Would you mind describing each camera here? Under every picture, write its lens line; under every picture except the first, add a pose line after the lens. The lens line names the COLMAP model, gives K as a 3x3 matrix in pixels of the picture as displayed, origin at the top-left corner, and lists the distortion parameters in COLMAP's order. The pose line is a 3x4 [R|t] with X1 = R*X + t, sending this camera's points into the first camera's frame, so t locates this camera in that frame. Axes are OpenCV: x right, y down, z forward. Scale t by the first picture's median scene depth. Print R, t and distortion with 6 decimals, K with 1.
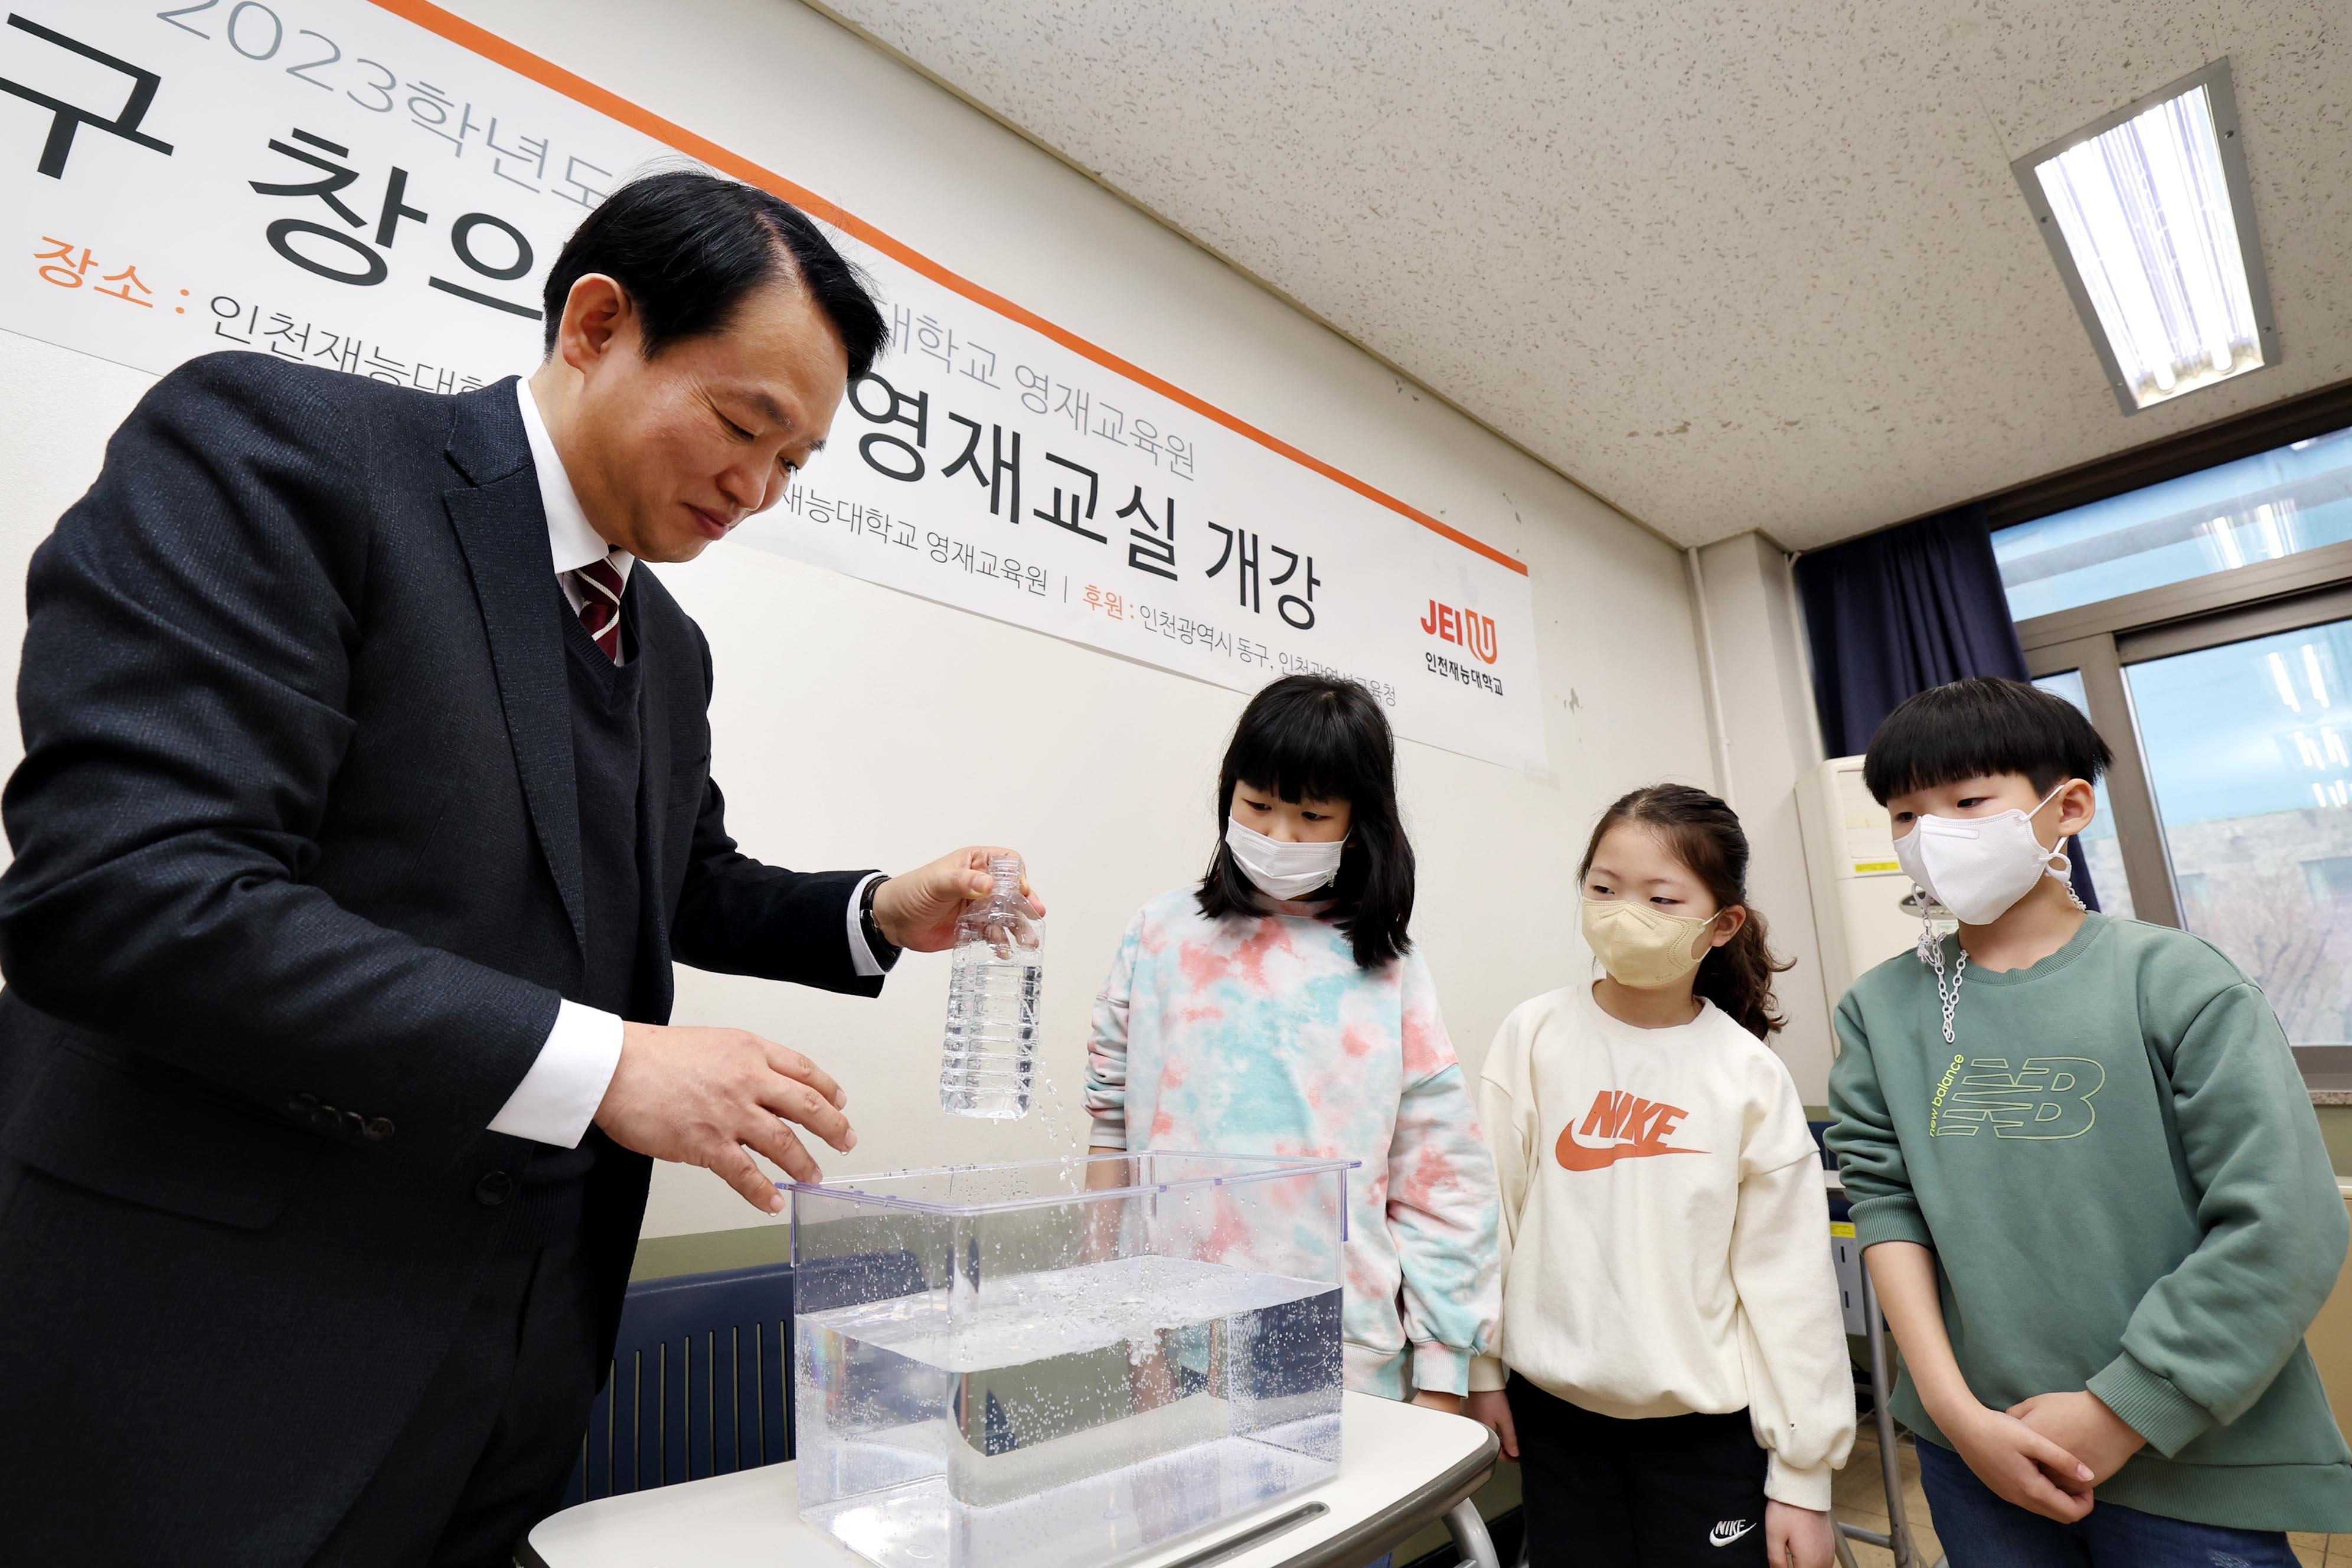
lens RADIAL K [[1096.6, 0, 1175.6], [0, 1096.6, 764.3], [0, 0, 1]] dist [-0.045154, 0.018804]
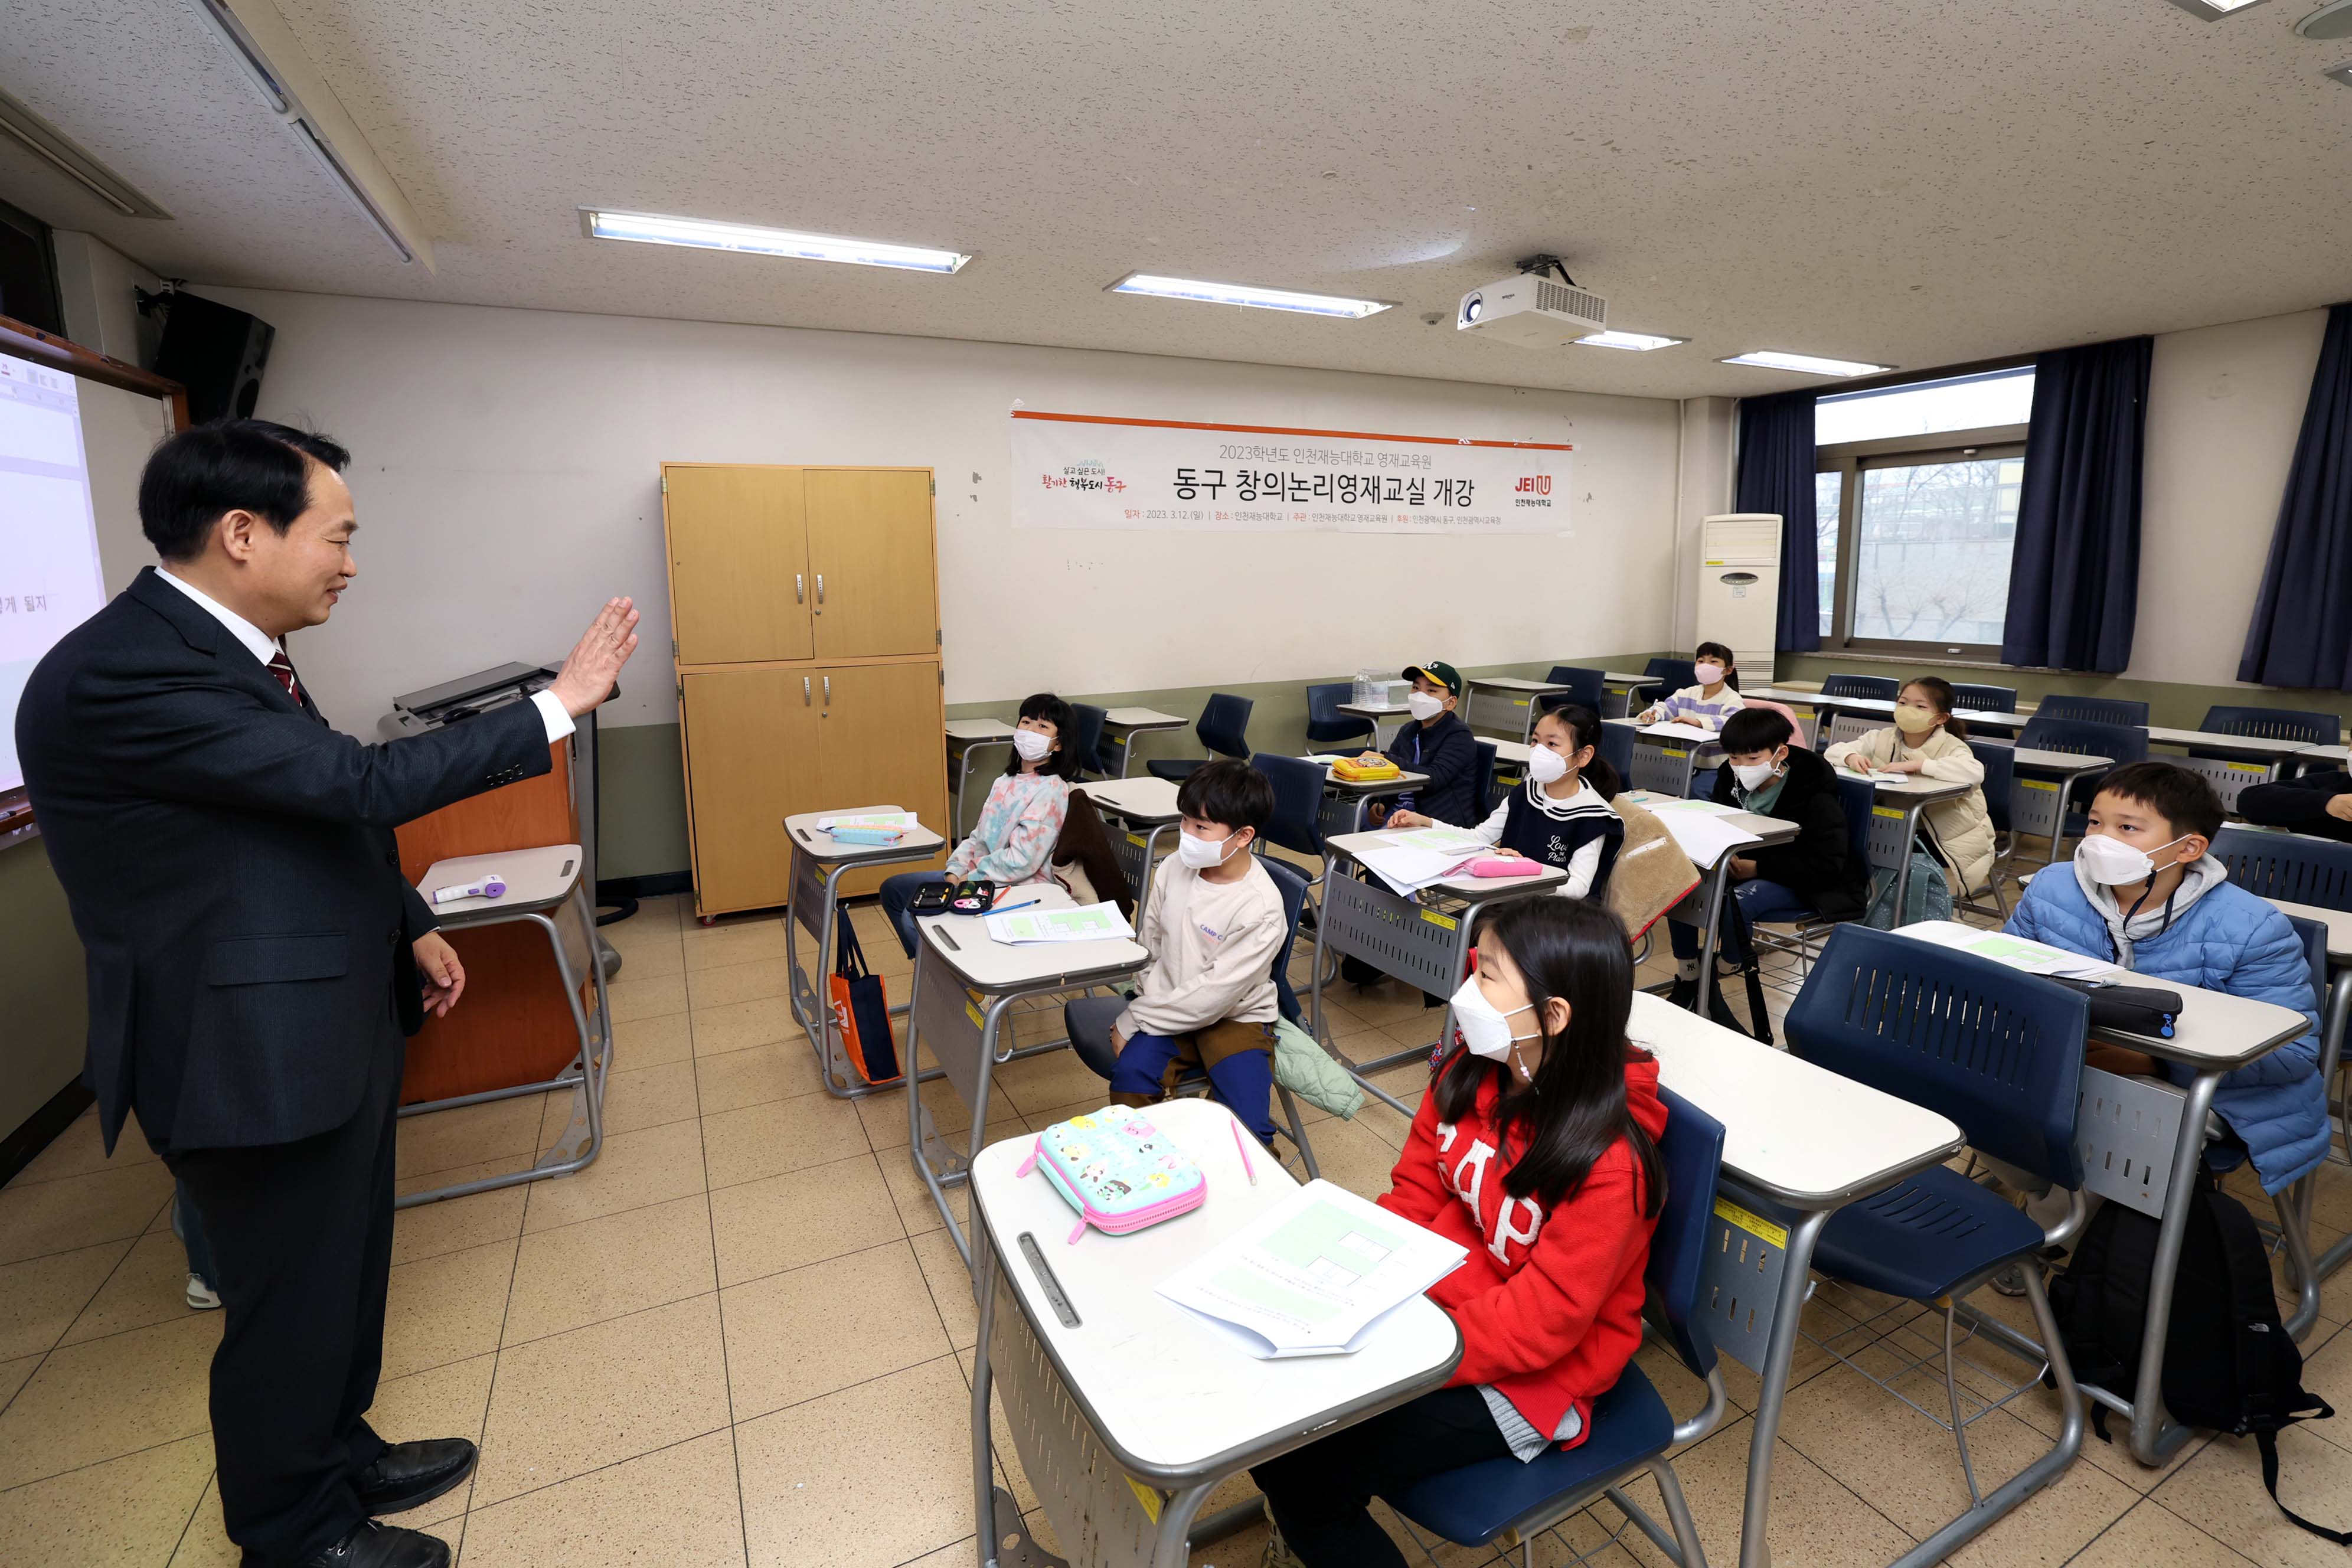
lens RADIAL K [[1041.1, 0, 1176.2], [0, 1041.1, 740.0], [0, 0, 1]] dist [-0.042986, 0.016058]
pose [[0.962267, 0.039419, -0.269237, 0.162407], [0.076066, 0.911036, 0.405249, -0.902169], [0.261259, -0.410438, 0.873662, -2.431536]]
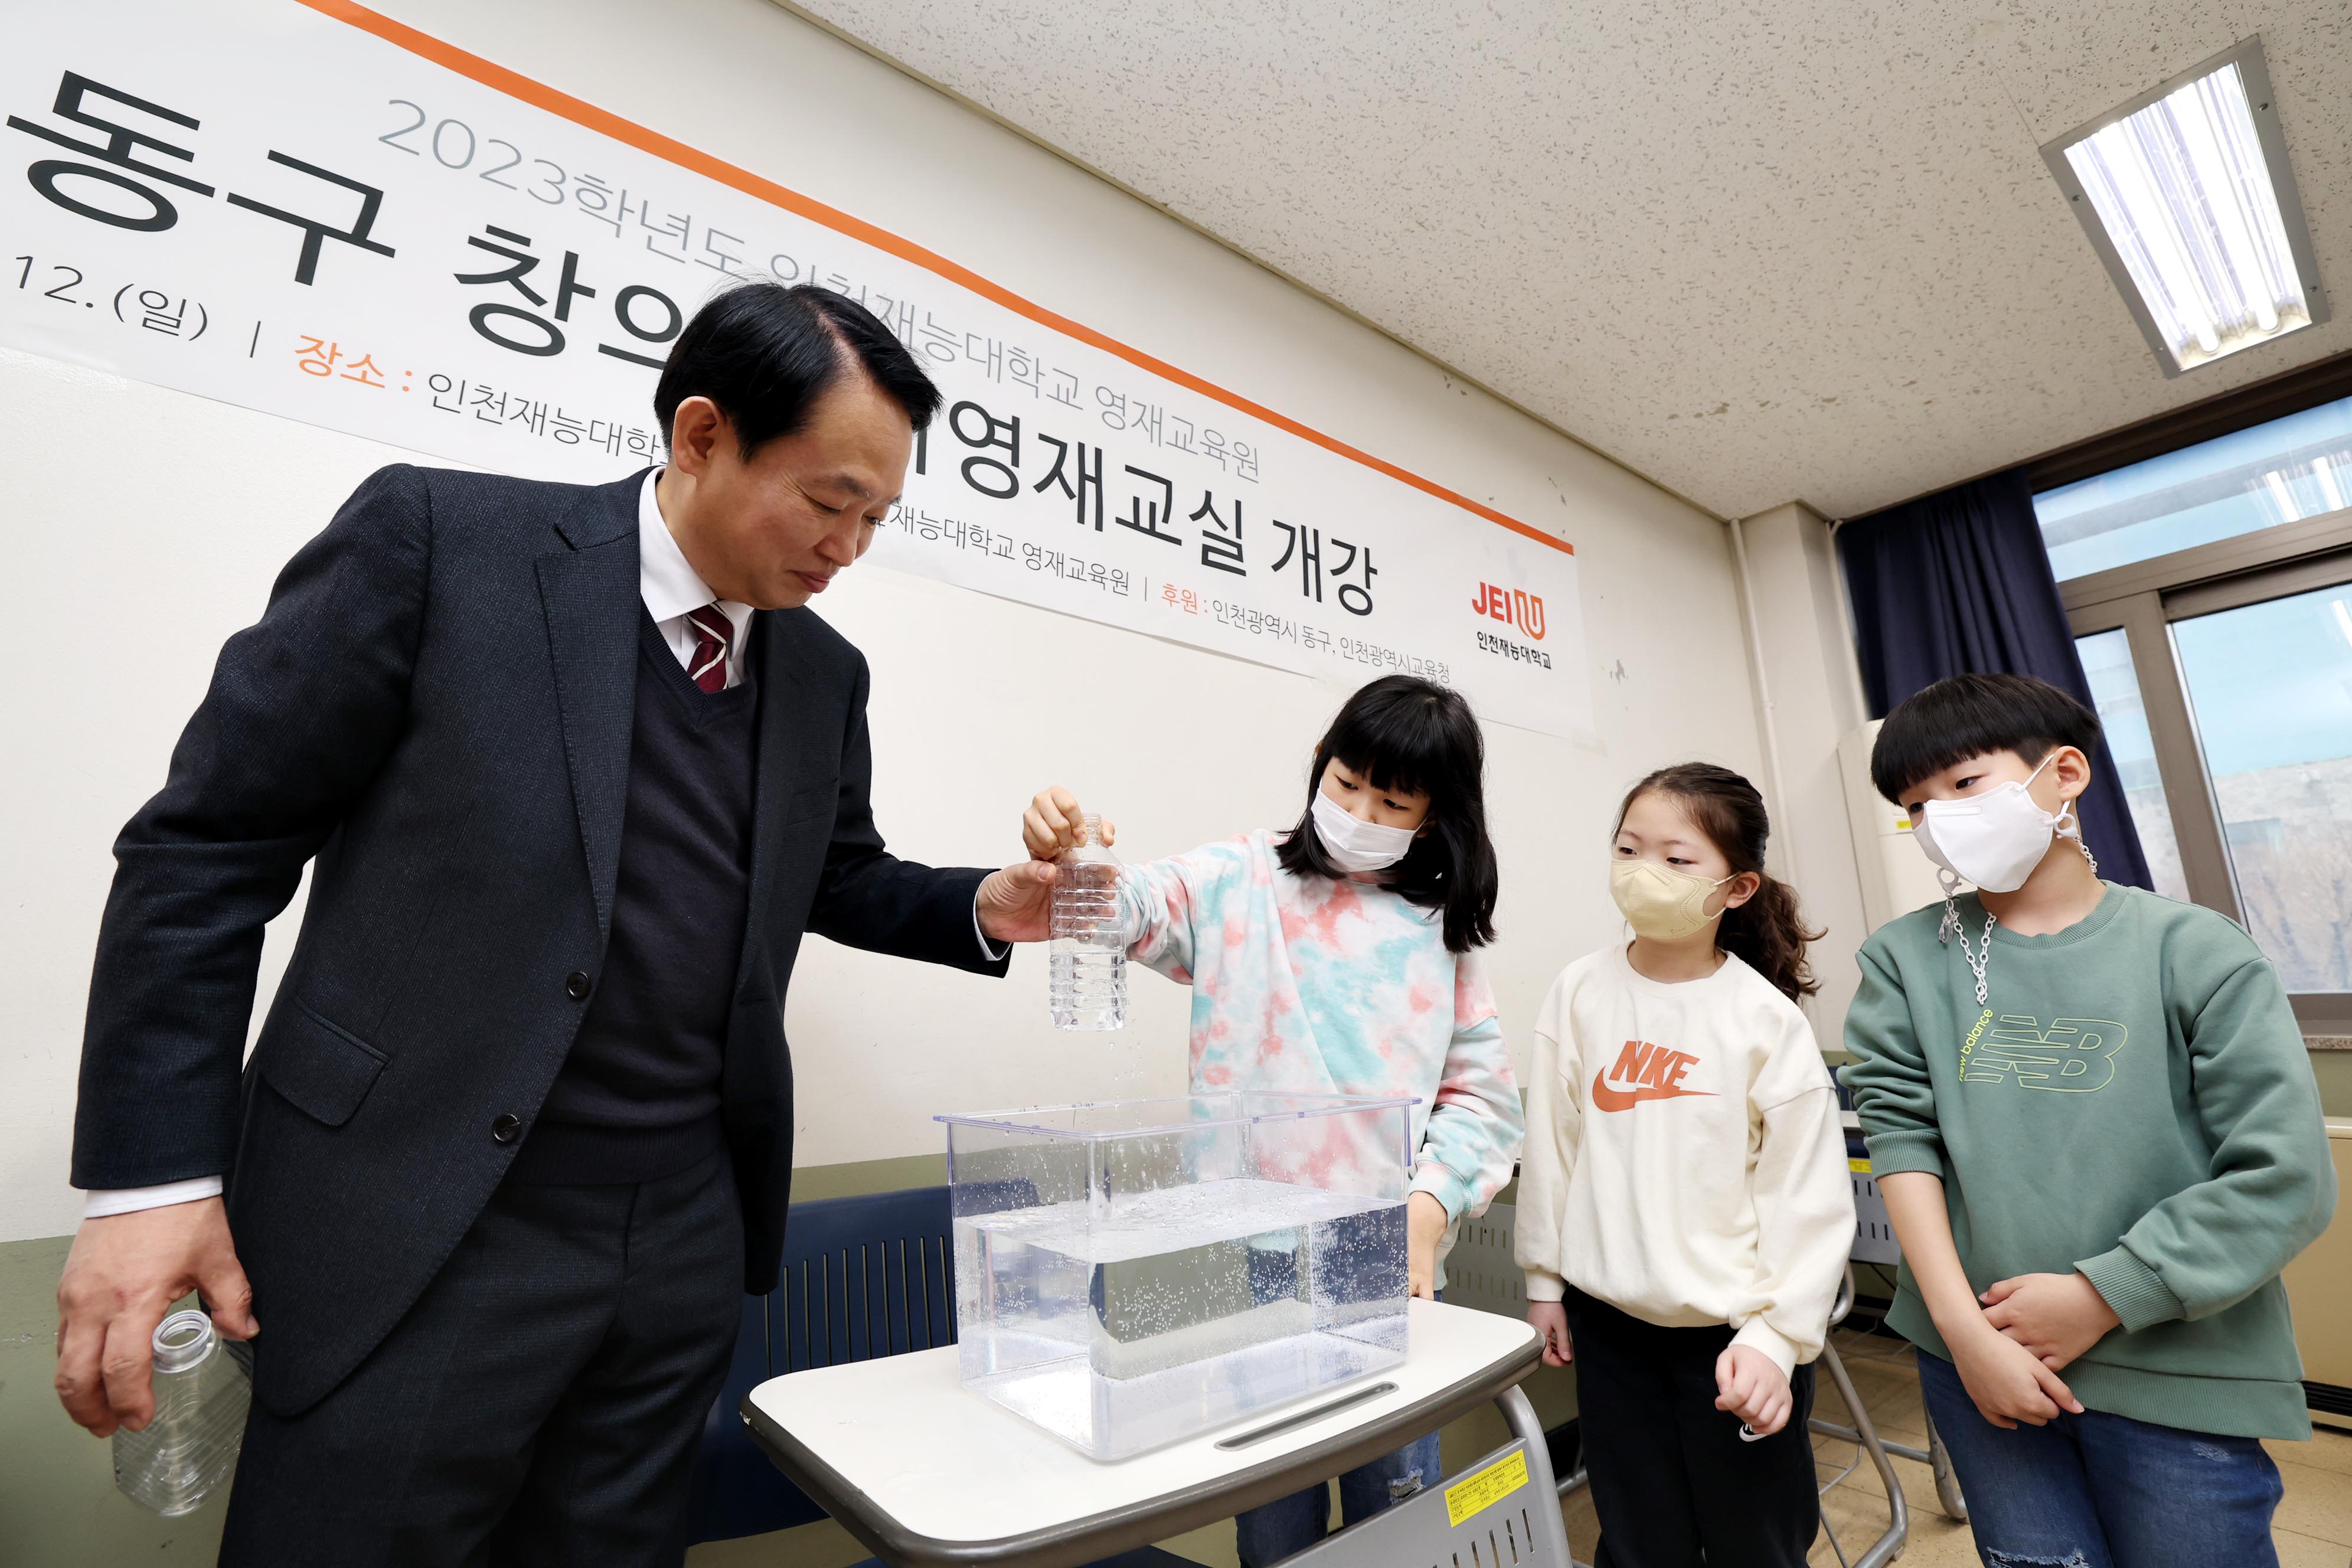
lens RADIAL K [[1041.1, 0, 1176.2], [0, 1041.1, 740.0], [0, 0, 1]] dist [-0.042986, 0.016058]
pose [[0.997853, -0.019373, -0.062568, -0.006270], [0.020066, 0.999744, 0.010458, -0.015965], [0.062349, -0.011691, 0.997986, -0.048227]]
